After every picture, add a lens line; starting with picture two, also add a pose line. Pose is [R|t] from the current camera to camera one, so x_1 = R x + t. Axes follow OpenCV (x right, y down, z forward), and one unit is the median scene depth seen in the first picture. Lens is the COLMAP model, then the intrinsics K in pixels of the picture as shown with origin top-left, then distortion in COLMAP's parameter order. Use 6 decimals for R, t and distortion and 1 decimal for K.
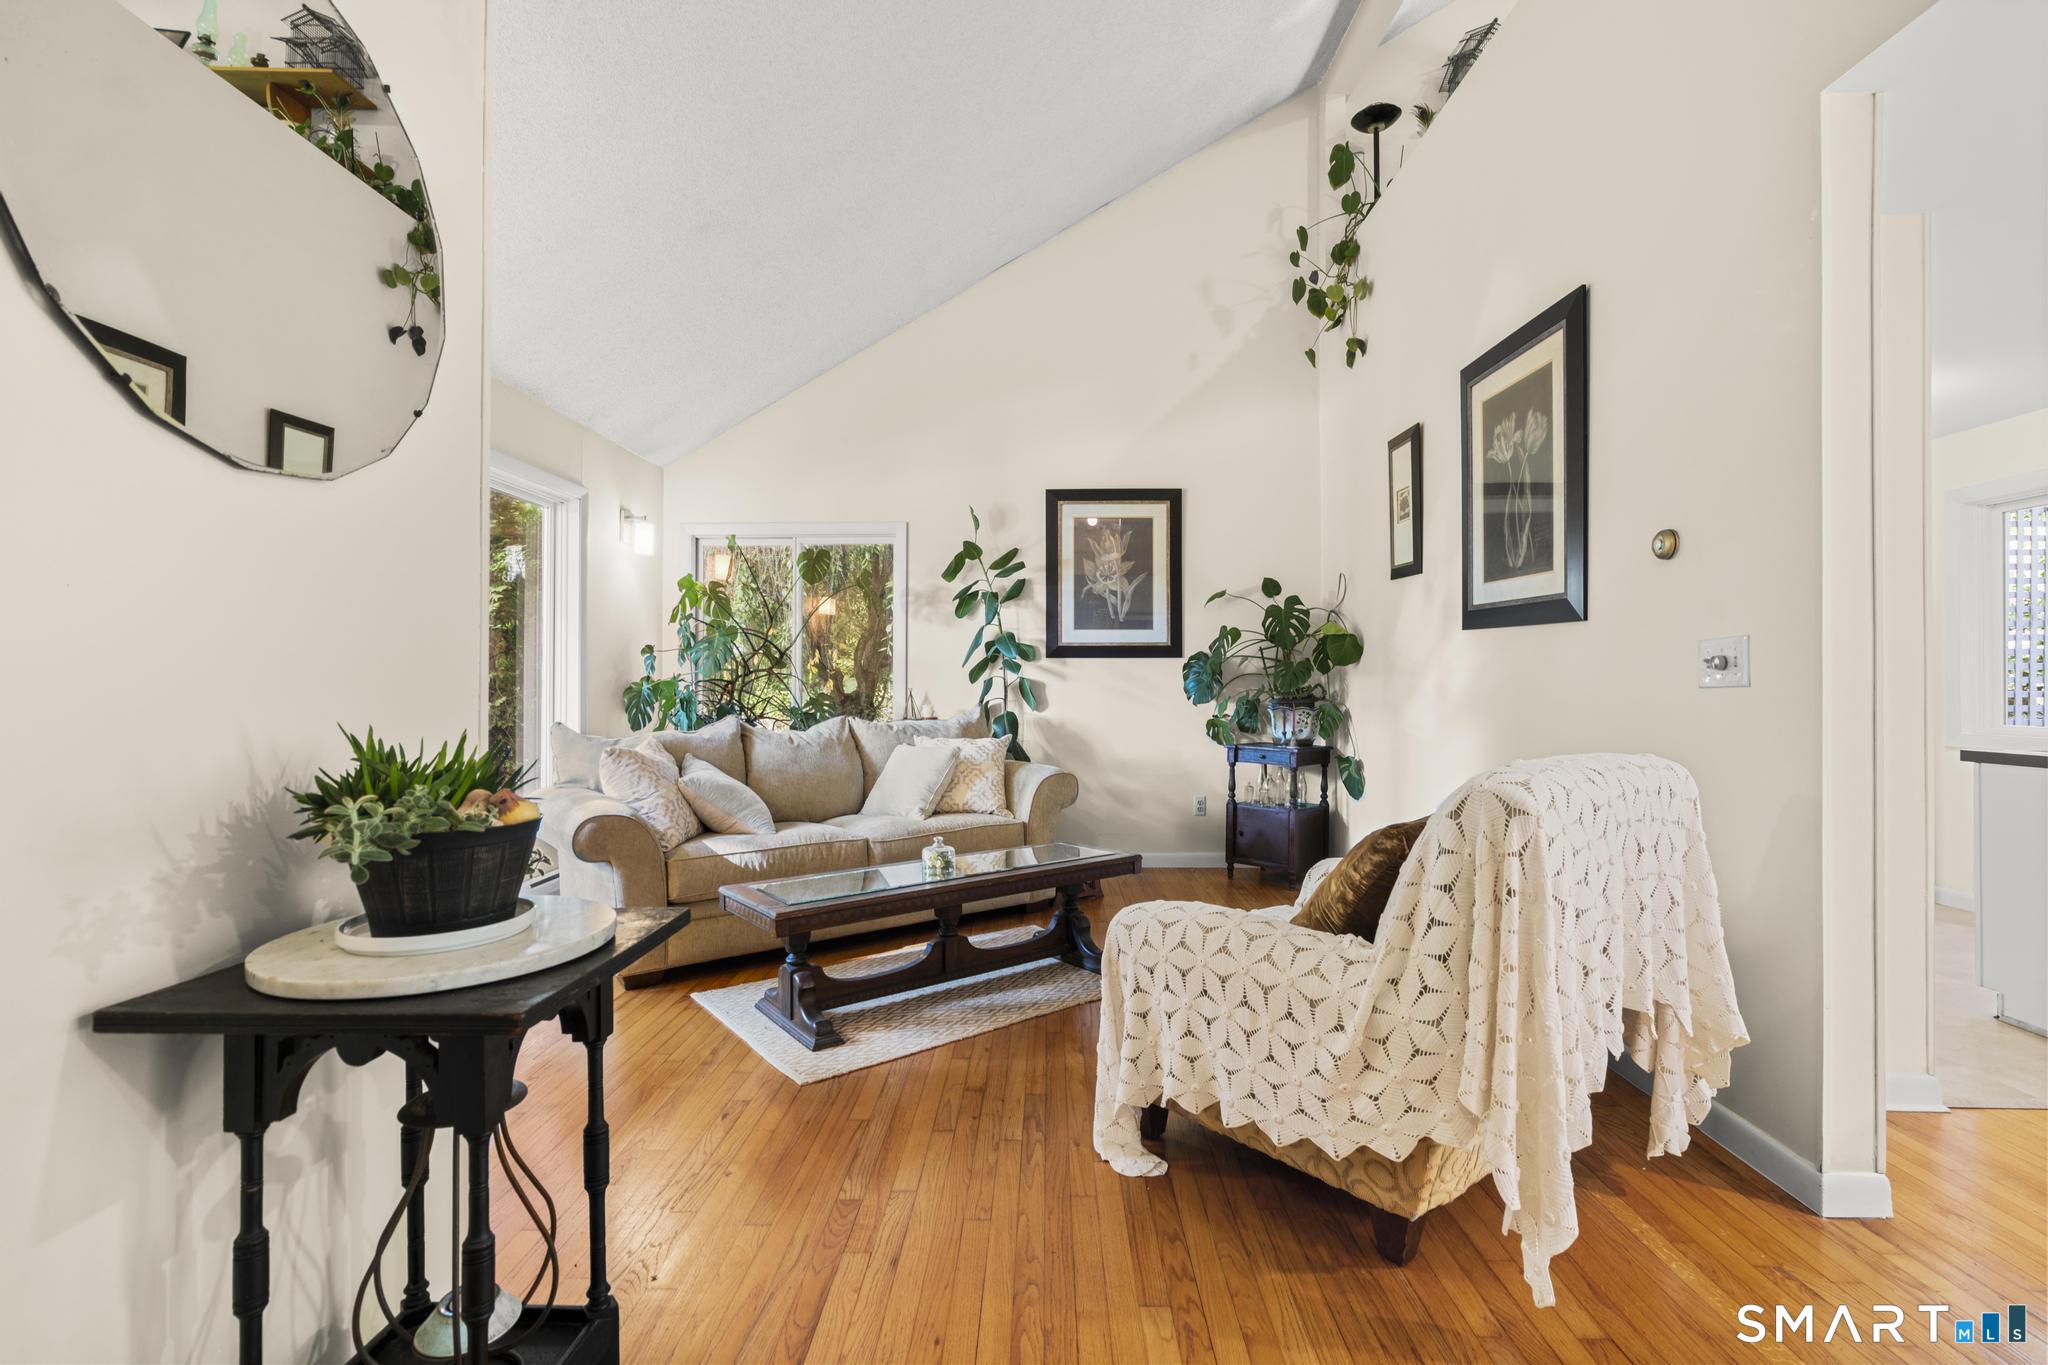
lens RADIAL K [[931.0, 0, 1029.8], [0, 931.0, 677.2], [0, 0, 1]] dist [0.001967, 0.000648]
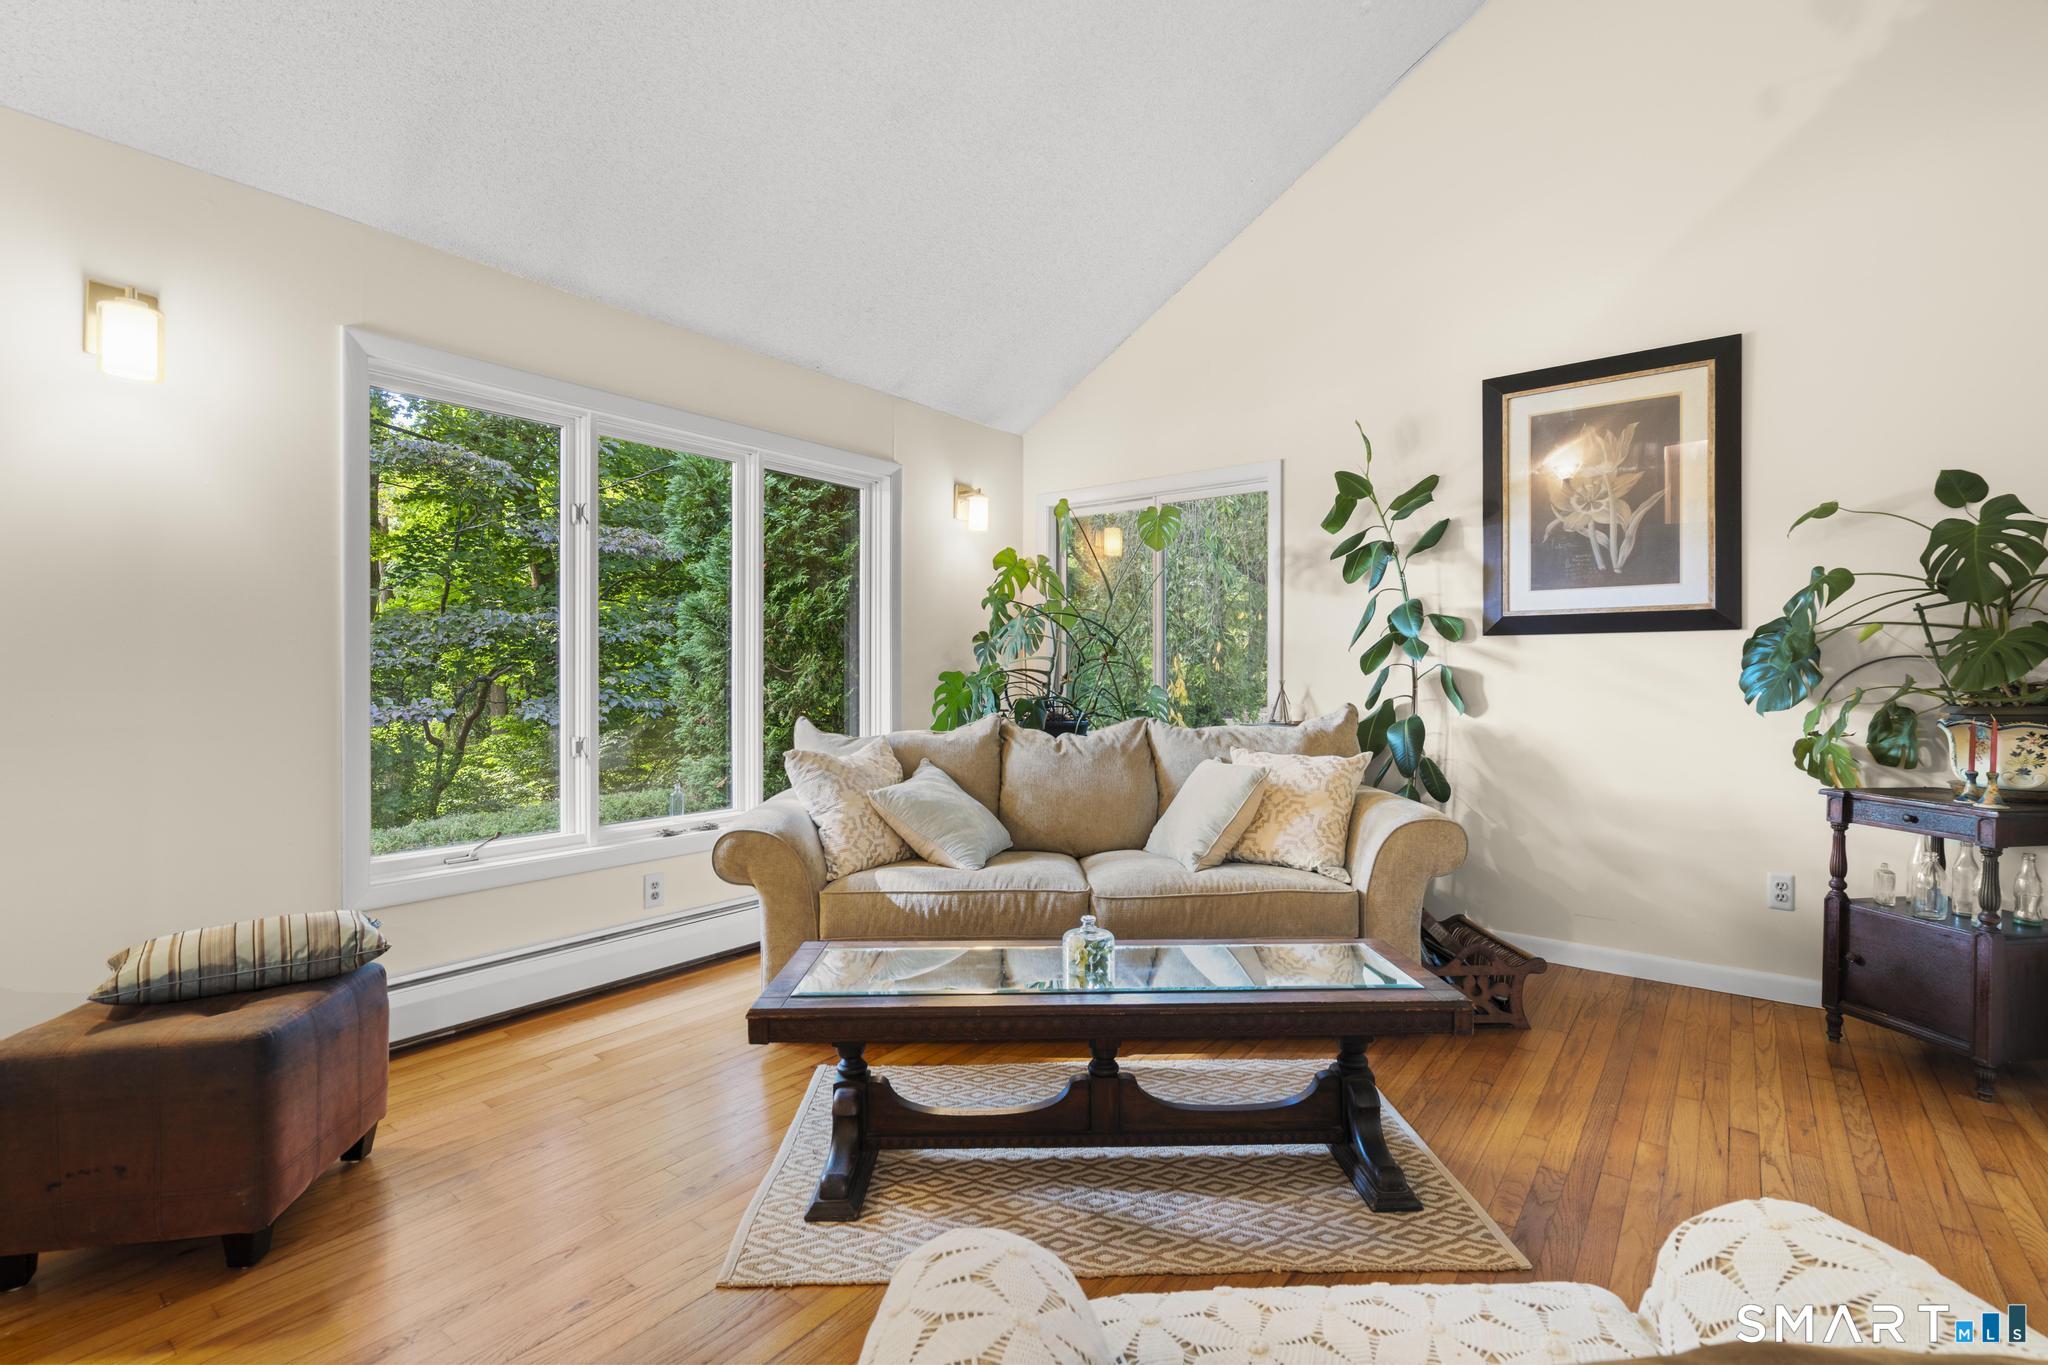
lens RADIAL K [[931.0, 0, 1029.8], [0, 931.0, 677.2], [0, 0, 1]] dist [0.001967, 0.000648]
pose [[0.807230, 0.001607, -0.590235, 0.154120], [0.004542, 0.999950, 0.008934, 0.001379], [0.590219, -0.009893, 0.807182, 0.288423]]
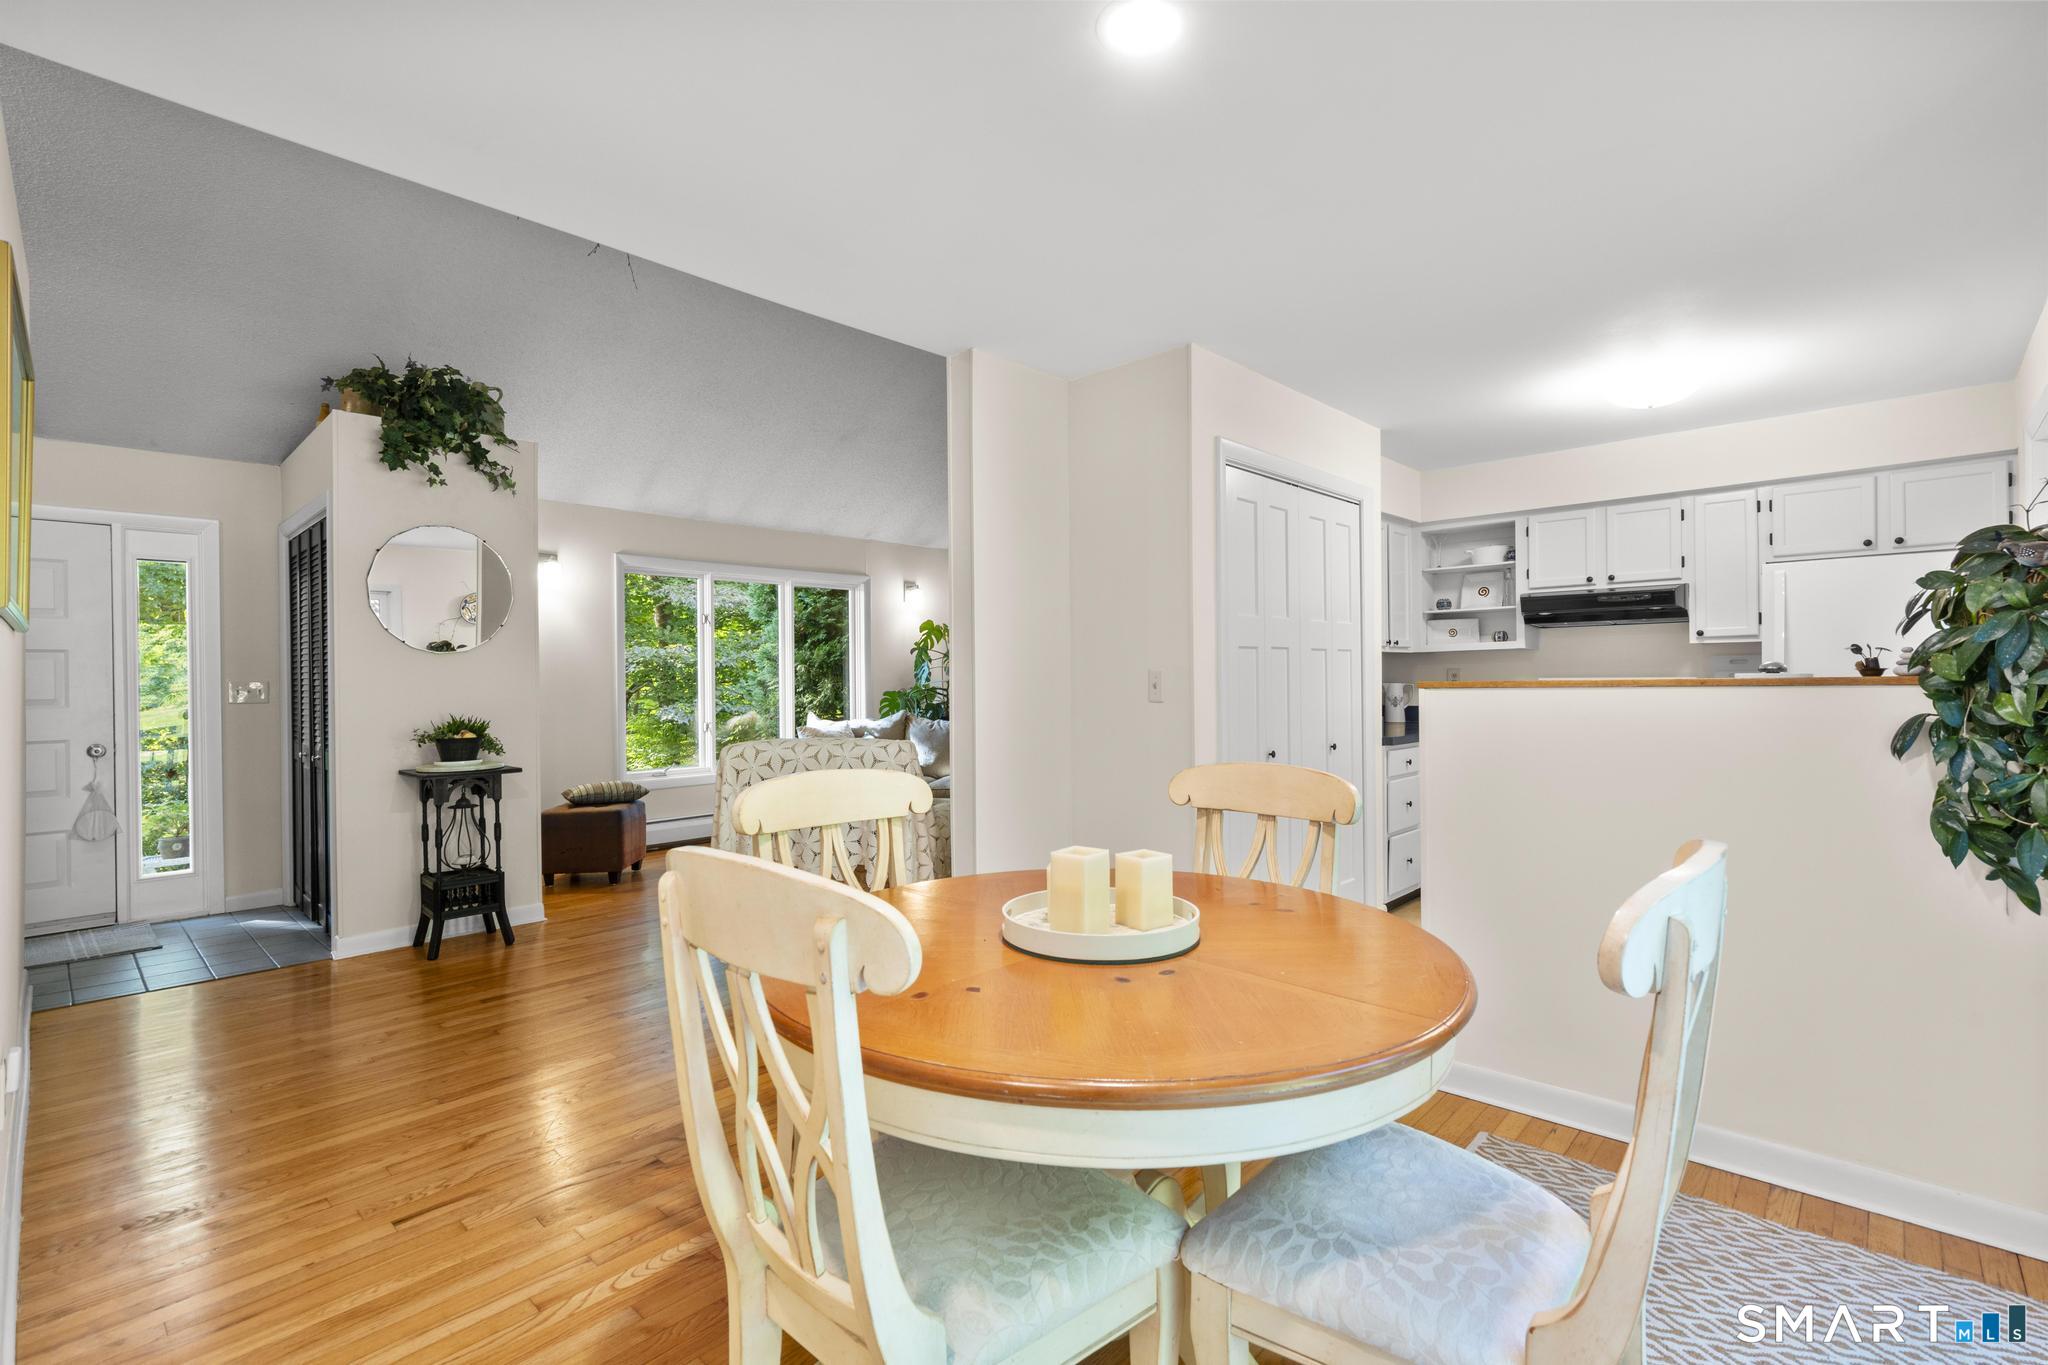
lens RADIAL K [[931.0, 0, 1029.8], [0, 931.0, 677.2], [0, 0, 1]] dist [0.001967, 0.000648]
pose [[0.748299, -0.011881, -0.663255, 0.764264], [0.016398, 0.999865, 0.000590, -0.011339], [0.663159, -0.011318, 0.748393, -0.070651]]
